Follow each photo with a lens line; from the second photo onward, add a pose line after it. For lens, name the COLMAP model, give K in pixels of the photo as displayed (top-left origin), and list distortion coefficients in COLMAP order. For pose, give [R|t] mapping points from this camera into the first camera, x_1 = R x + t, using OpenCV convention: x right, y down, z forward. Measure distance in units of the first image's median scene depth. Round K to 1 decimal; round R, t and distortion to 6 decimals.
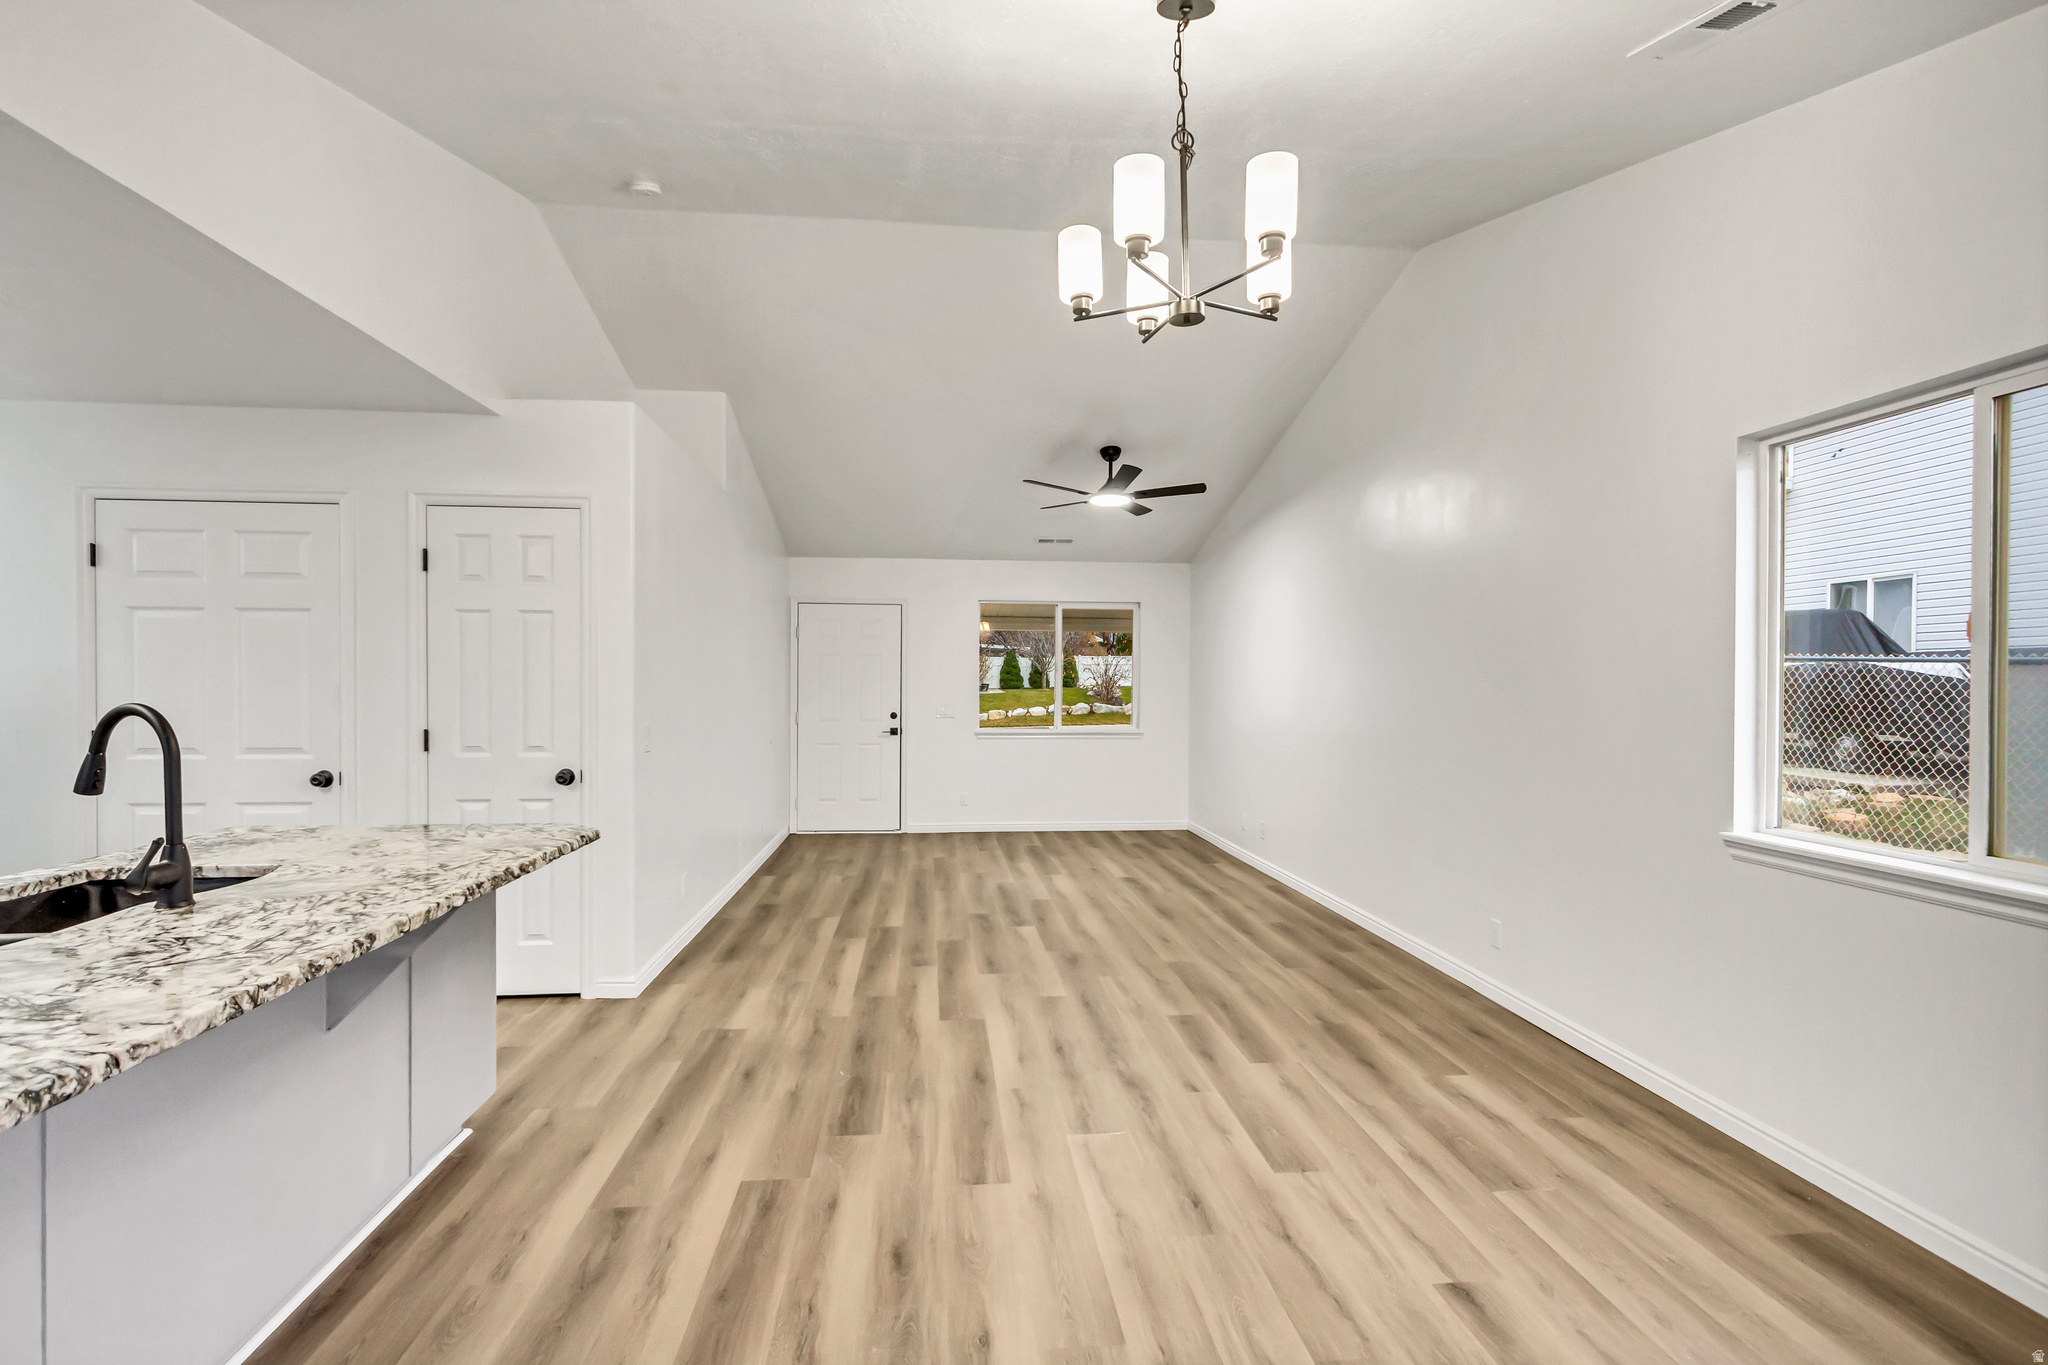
lens RADIAL K [[948.8, 0, 1022.5], [0, 948.8, 688.8], [0, 0, 1]] dist [0.007850, -0.001896]
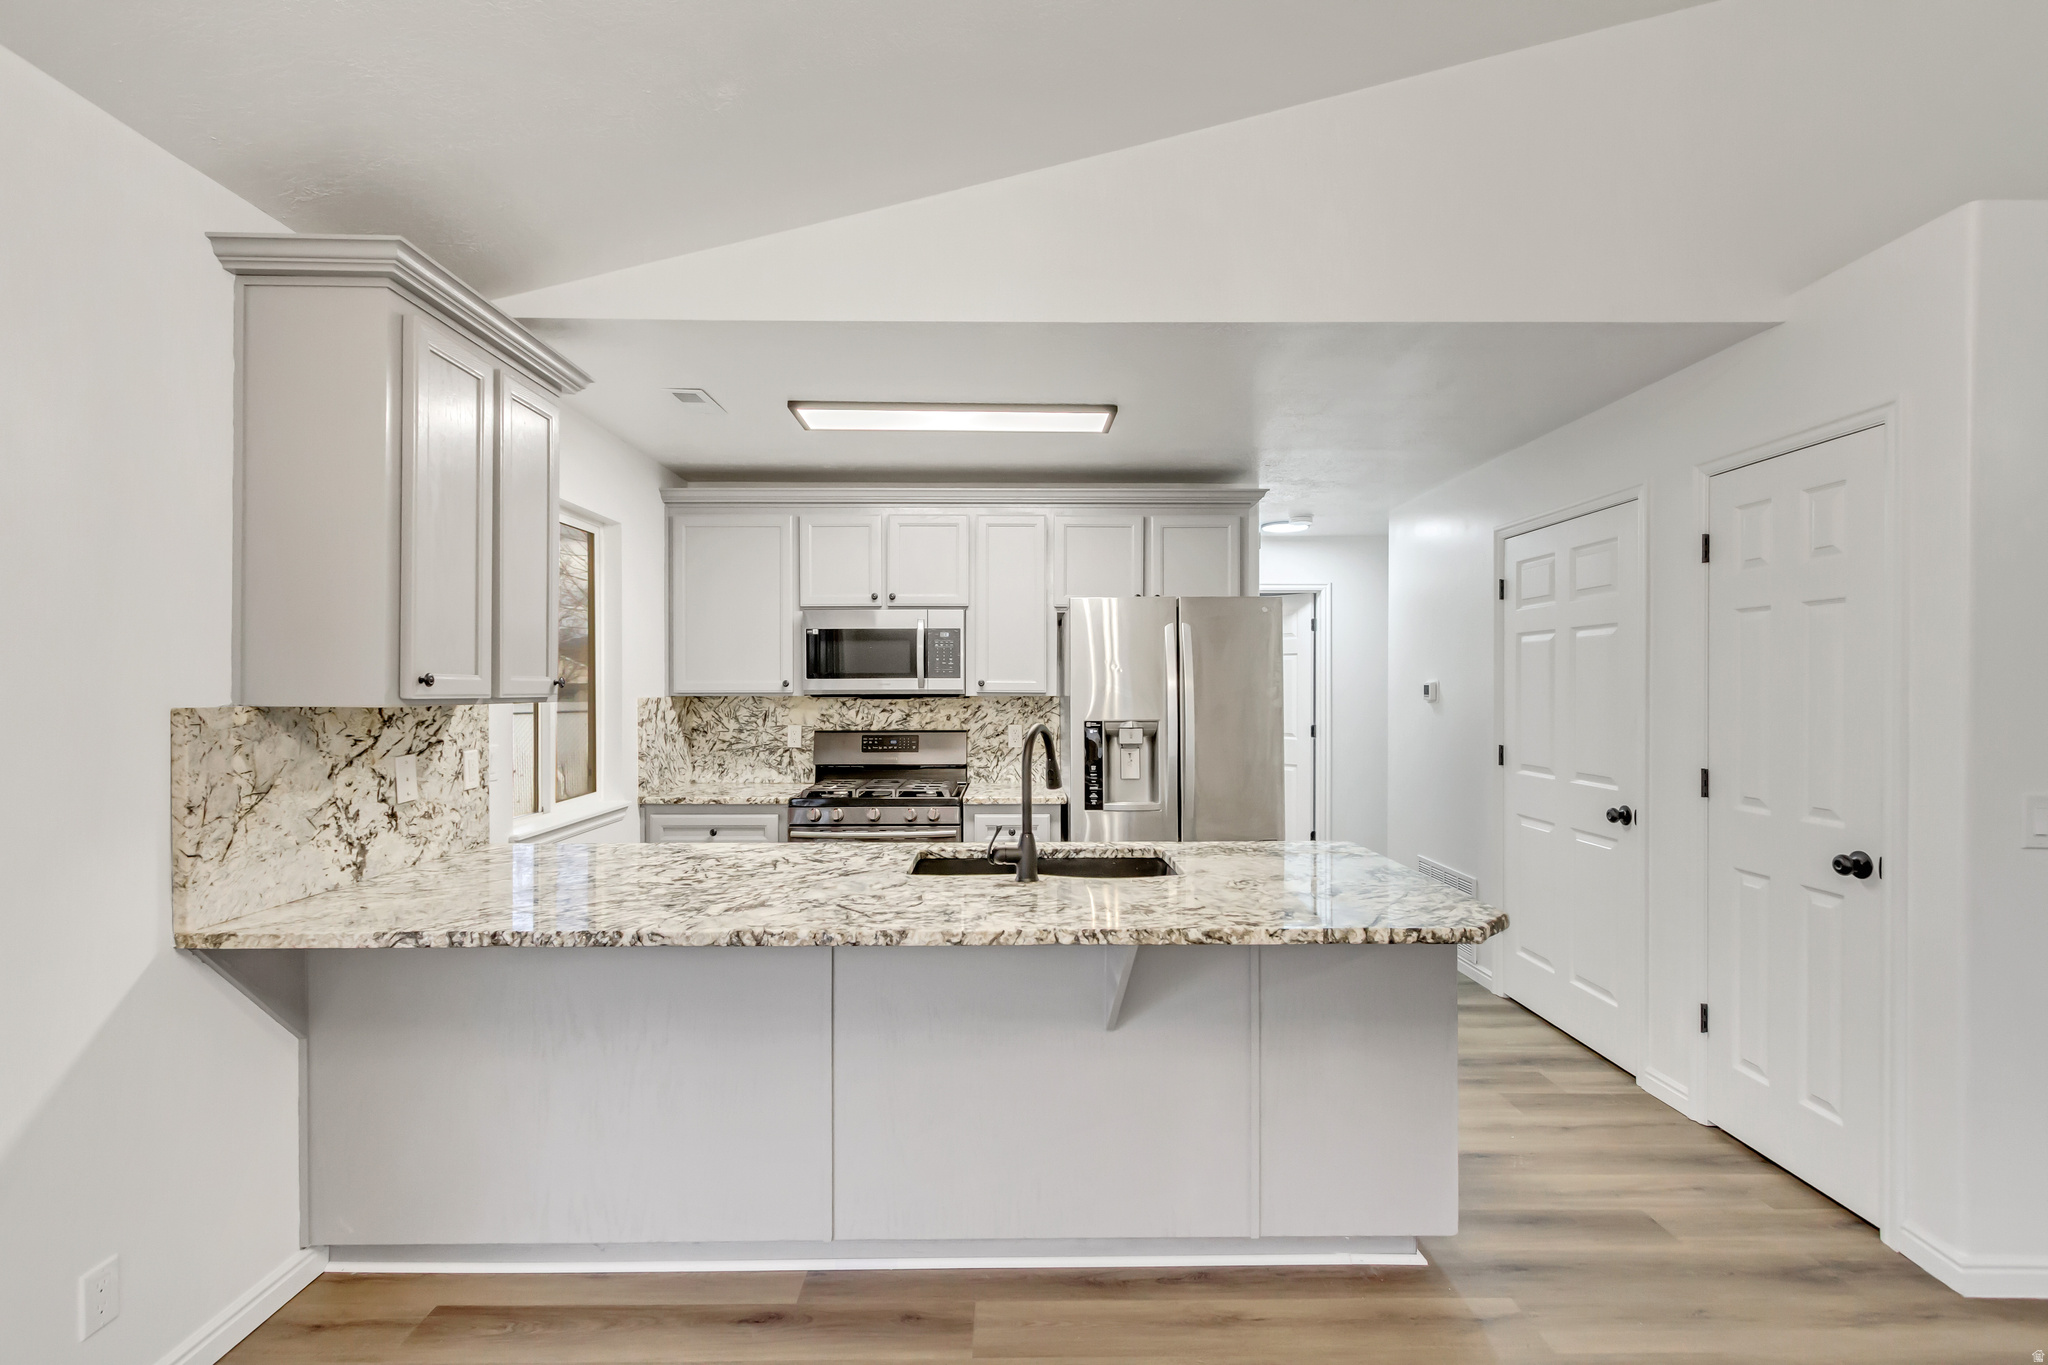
lens RADIAL K [[948.8, 0, 1022.5], [0, 948.8, 688.8], [0, 0, 1]] dist [0.007850, -0.001896]
pose [[-0.087644, -0.000942, -0.996151, 0.292766], [-0.011268, 0.999937, 0.000045, -0.024193], [0.996088, 0.011228, -0.087649, 0.810219]]
